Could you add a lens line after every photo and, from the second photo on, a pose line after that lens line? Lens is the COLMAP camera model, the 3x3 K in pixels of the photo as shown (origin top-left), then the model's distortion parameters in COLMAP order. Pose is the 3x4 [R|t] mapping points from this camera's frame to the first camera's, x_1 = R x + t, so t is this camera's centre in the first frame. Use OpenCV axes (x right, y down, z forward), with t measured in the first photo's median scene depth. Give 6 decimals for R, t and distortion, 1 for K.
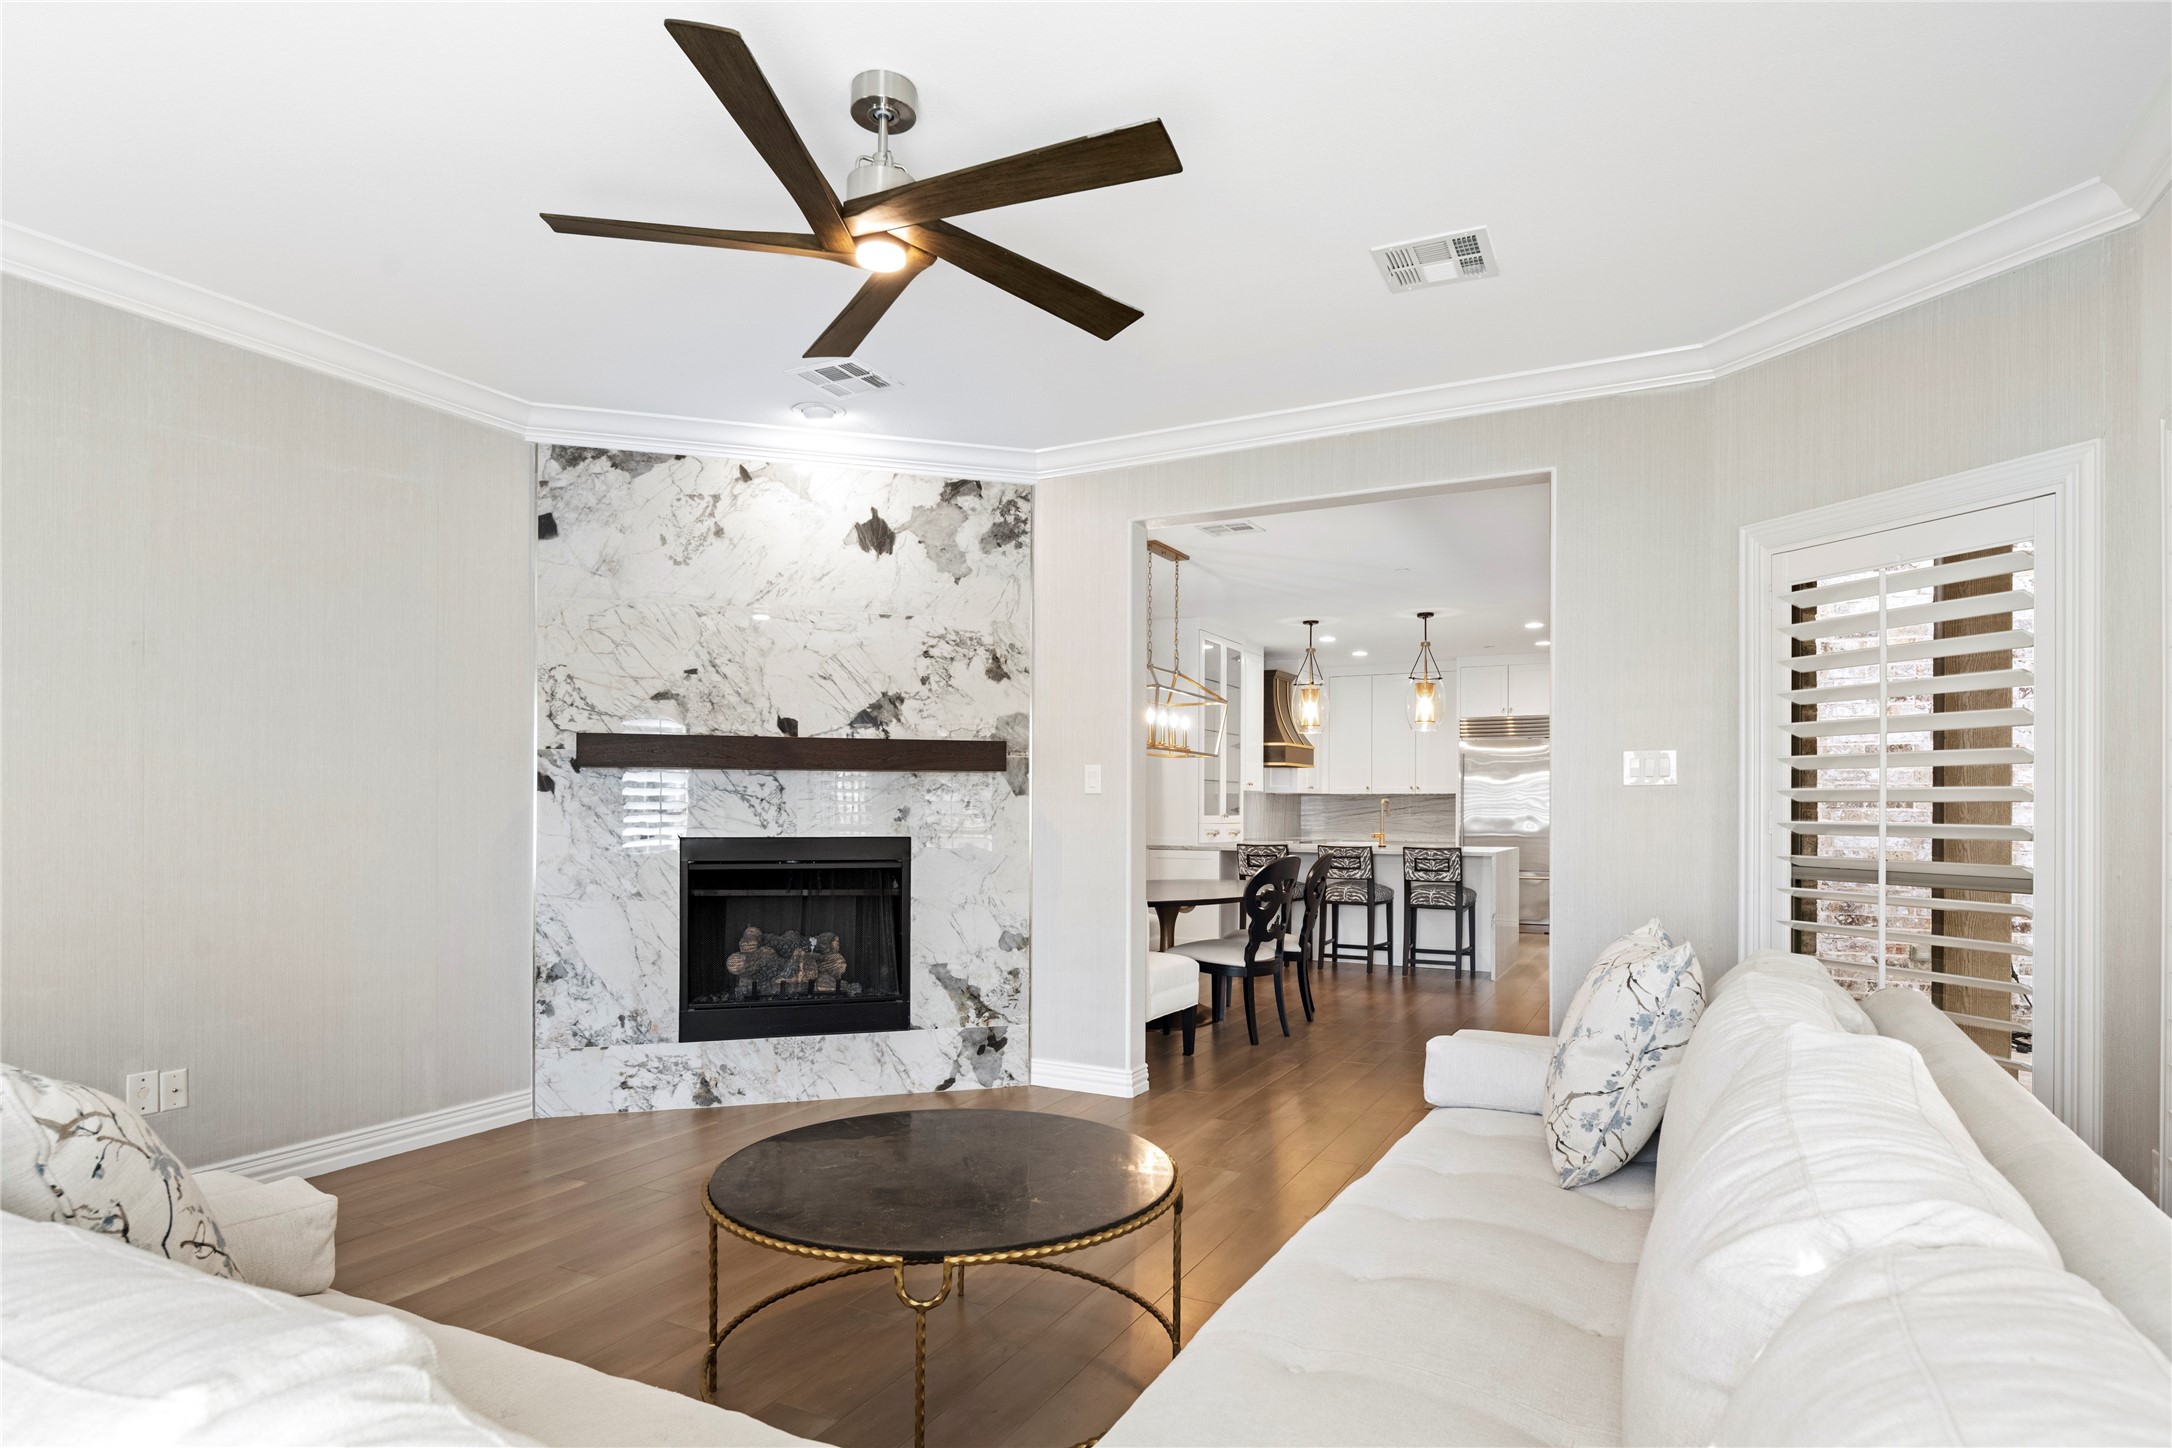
lens RADIAL K [[1191.0, 0, 1093.3], [0, 1191.0, 795.5], [0, 0, 1]] dist [-0.004822, -0.002730]
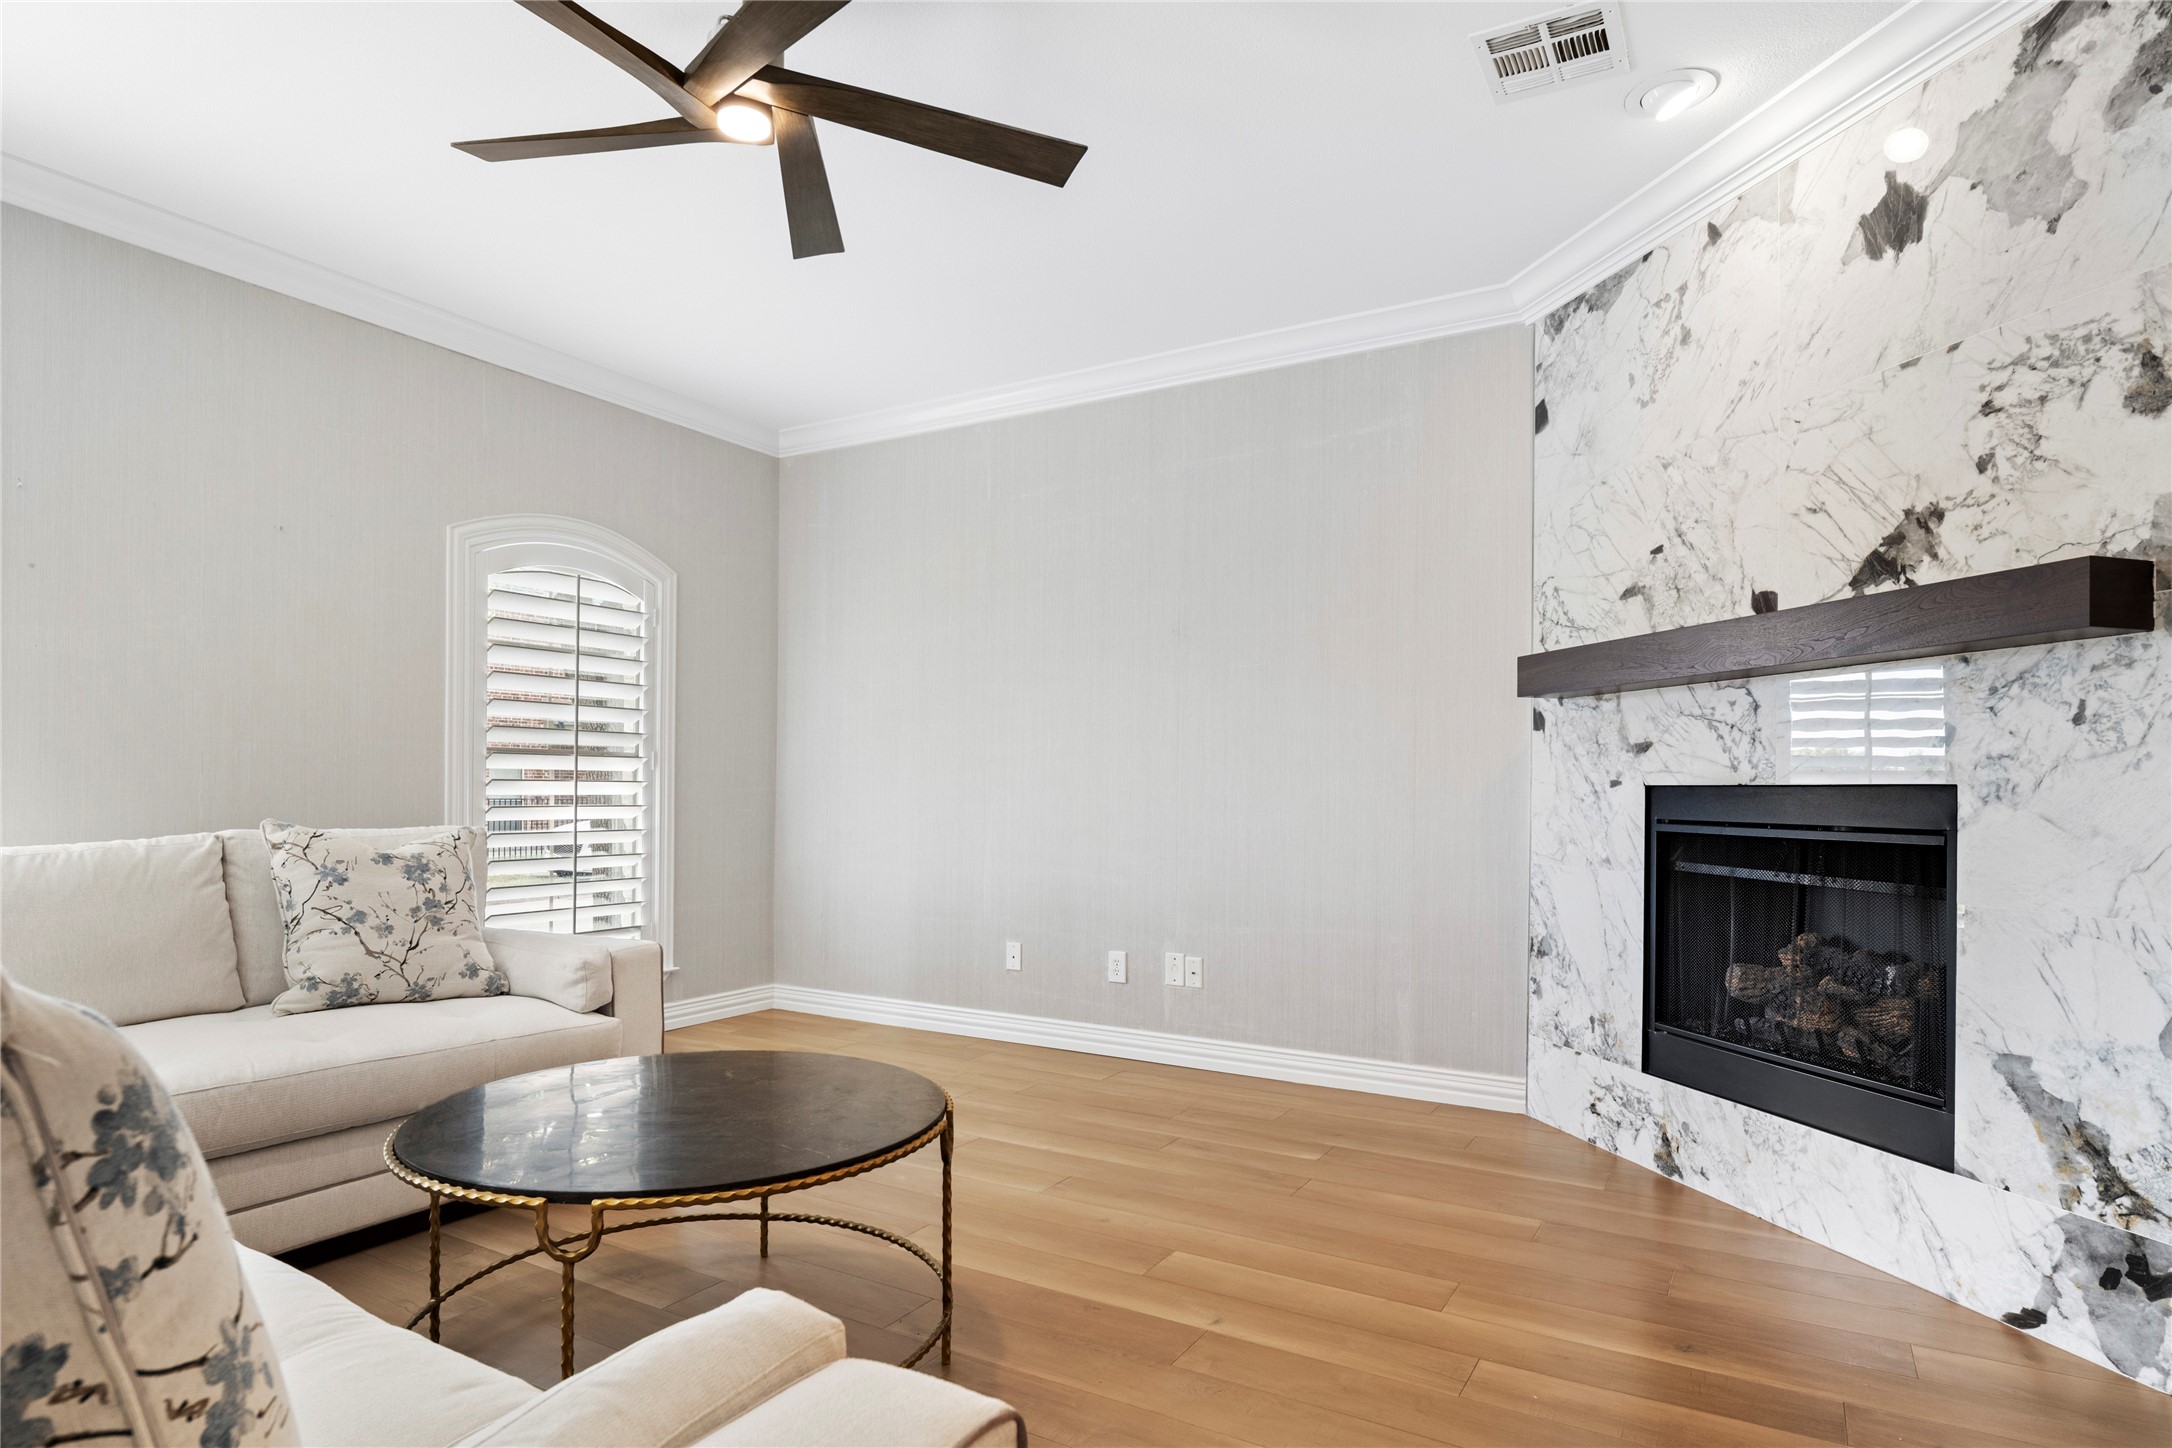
lens RADIAL K [[1191.0, 0, 1073.8], [0, 1191.0, 781.7], [0, 0, 1]] dist [-0.004822, -0.002730]
pose [[-0.066538, -0.013456, -0.997693, 0.380229], [-0.002411, 0.999908, -0.013325, 0.042514], [0.997781, 0.001519, -0.066564, 0.689935]]
